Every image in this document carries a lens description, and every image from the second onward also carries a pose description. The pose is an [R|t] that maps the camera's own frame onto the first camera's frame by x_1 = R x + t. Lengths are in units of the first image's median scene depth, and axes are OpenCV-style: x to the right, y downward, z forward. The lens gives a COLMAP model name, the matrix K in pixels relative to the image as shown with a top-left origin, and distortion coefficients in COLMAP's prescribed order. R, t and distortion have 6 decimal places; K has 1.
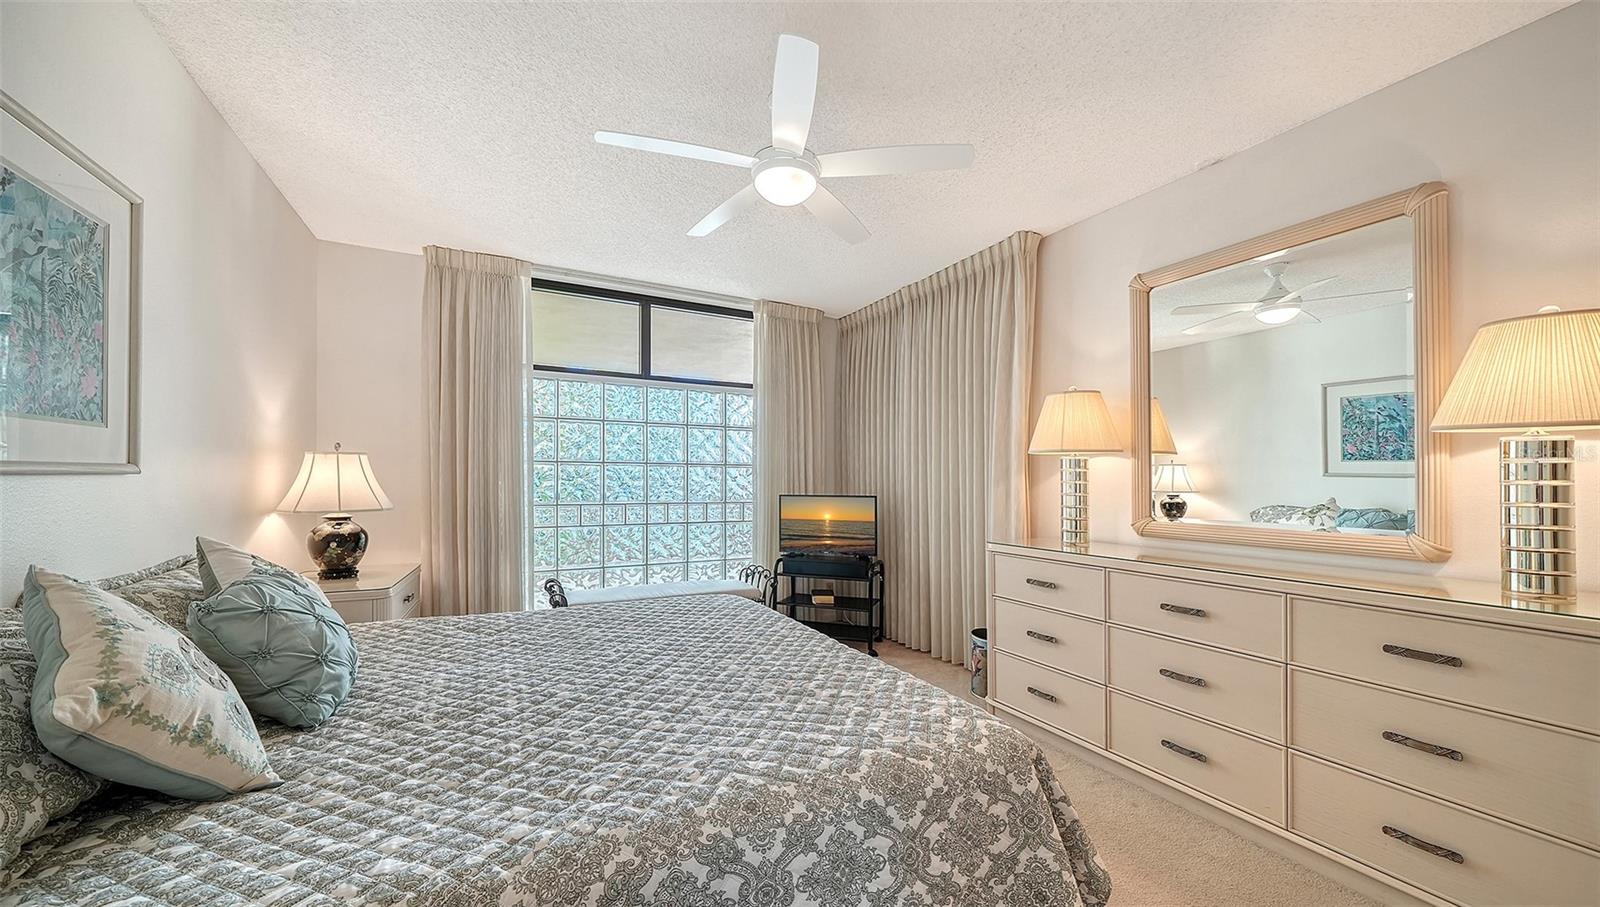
lens RADIAL K [[568.8, 0, 800.0], [0, 568.8, 453.5], [0, 0, 1]] dist [-0.001626, -0.000082]
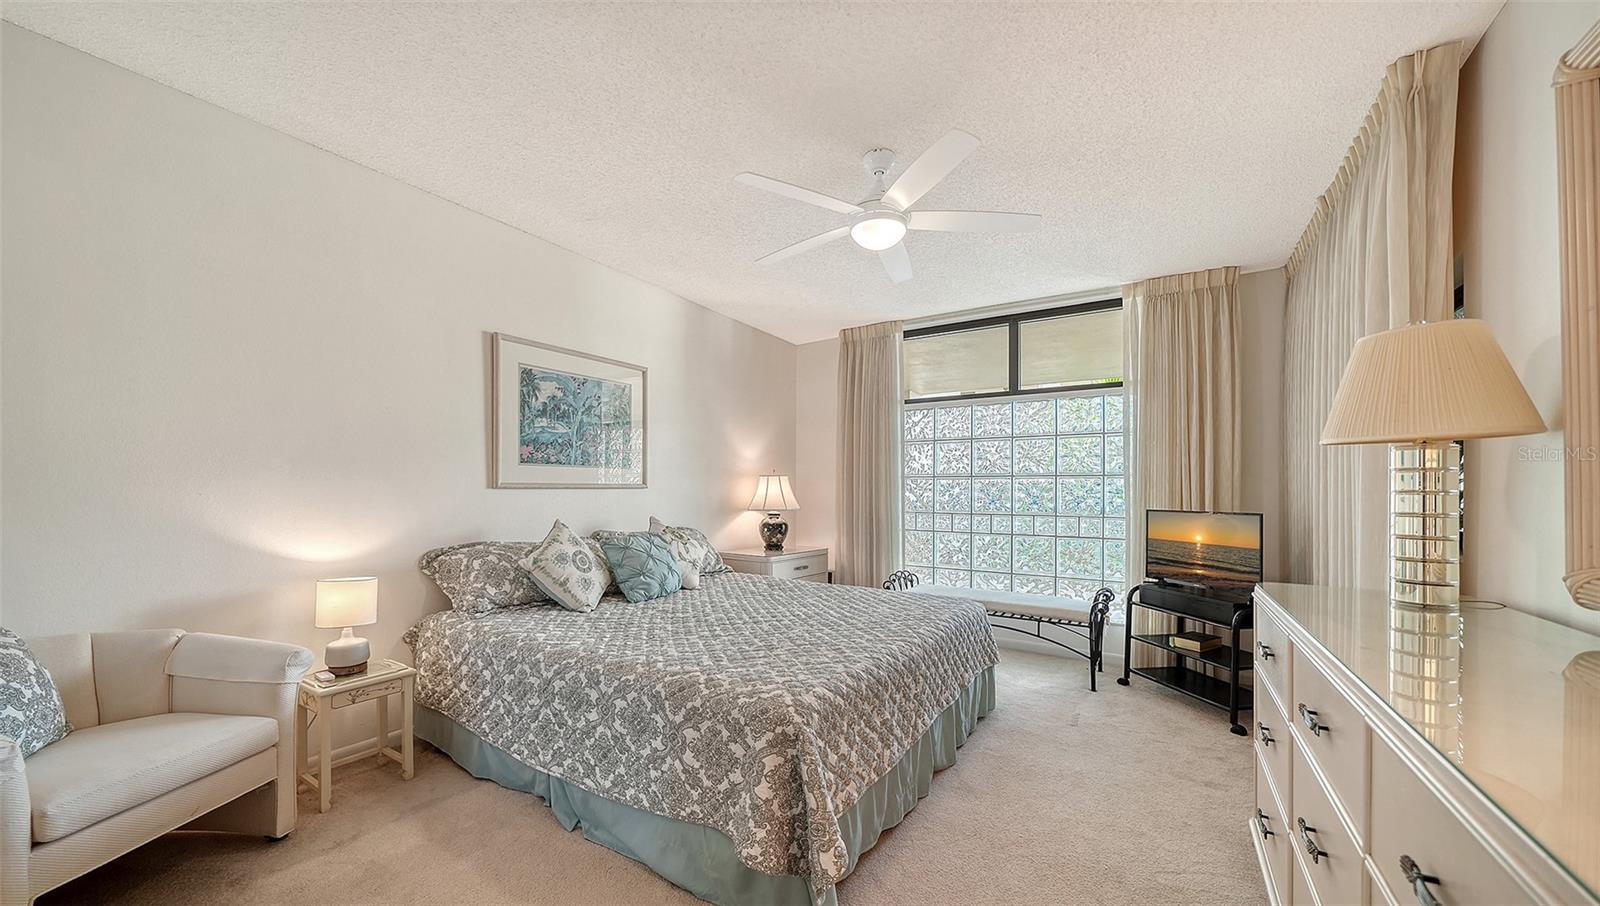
lens RADIAL K [[568.8, 0, 800.0], [0, 568.8, 453.0], [0, 0, 1]] dist [-0.001626, -0.000082]
pose [[0.510181, -0.060332, -0.857948, 0.462641], [0.037630, 0.998147, -0.047814, 0.011542], [0.859243, -0.007891, 0.511506, 0.145220]]
